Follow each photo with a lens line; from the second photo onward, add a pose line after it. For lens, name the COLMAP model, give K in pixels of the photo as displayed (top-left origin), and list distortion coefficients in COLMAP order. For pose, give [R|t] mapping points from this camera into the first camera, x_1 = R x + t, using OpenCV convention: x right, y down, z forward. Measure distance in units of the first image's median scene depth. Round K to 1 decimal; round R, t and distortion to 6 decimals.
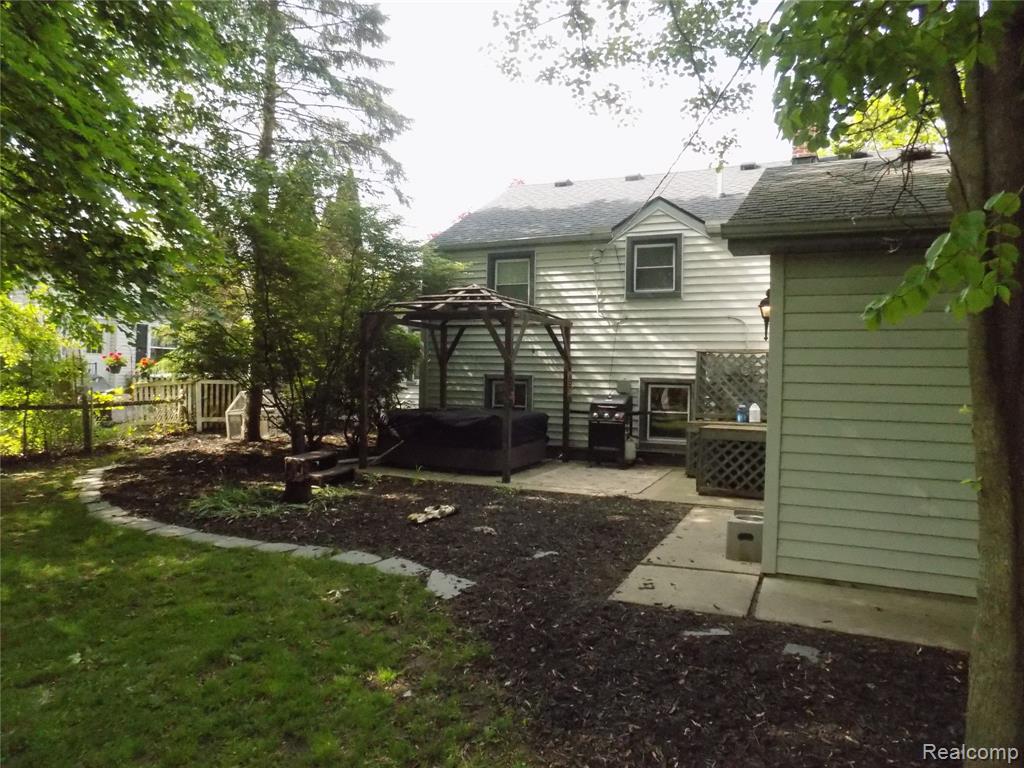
lens RADIAL K [[689.0, 0, 511.8], [0, 689.0, 372.4], [0, 0, 1]] dist [-0.087147, 0.090374]
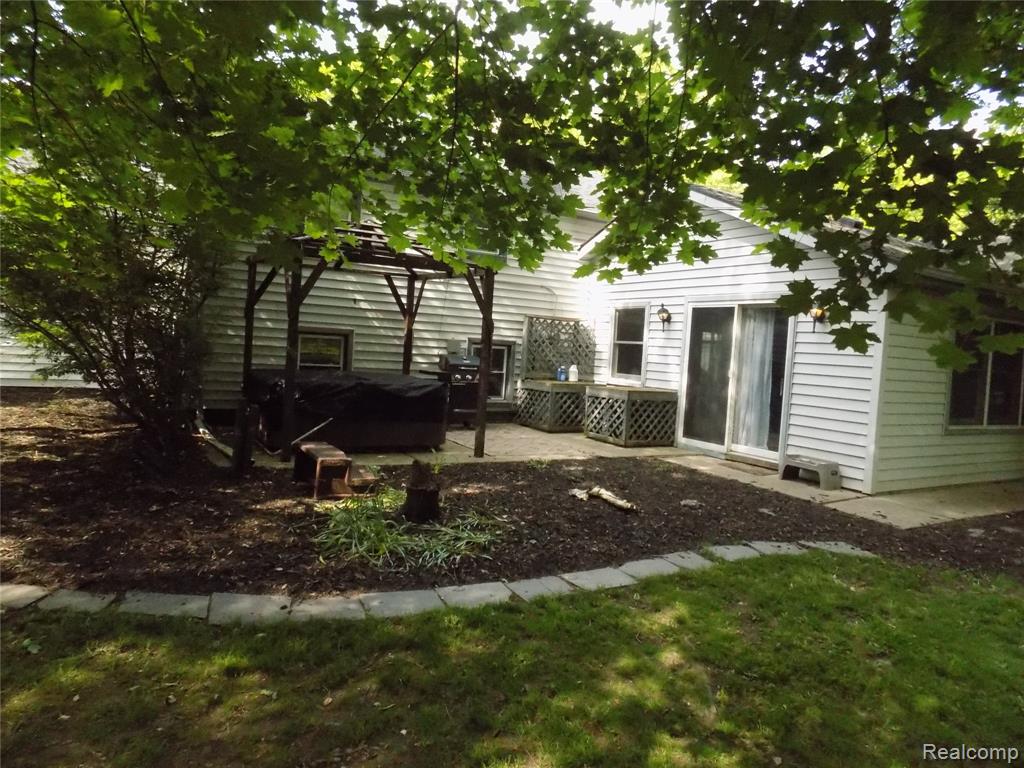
lens RADIAL K [[689.0, 0, 511.8], [0, 689.0, 372.4], [0, 0, 1]] dist [-0.087147, 0.090374]
pose [[0.592696, -0.019089, 0.805200, -0.614415], [-0.059582, 0.995941, 0.067468, -0.013890], [-0.803219, -0.087964, 0.589153, 0.368921]]
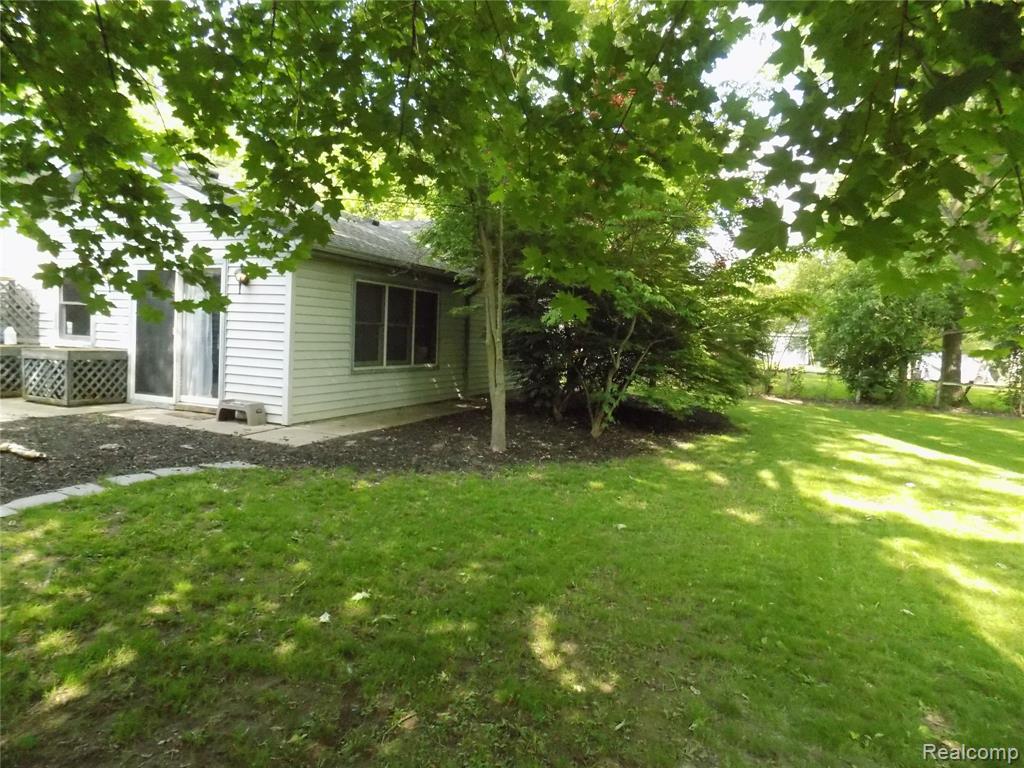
lens RADIAL K [[689.0, 0, 511.8], [0, 689.0, 372.4], [0, 0, 1]] dist [-0.087147, 0.090374]
pose [[-0.029553, -0.085129, 0.995932, -0.712501], [-0.063417, 0.994519, 0.083126, -0.022178], [-0.997549, -0.060702, -0.034790, 0.214336]]
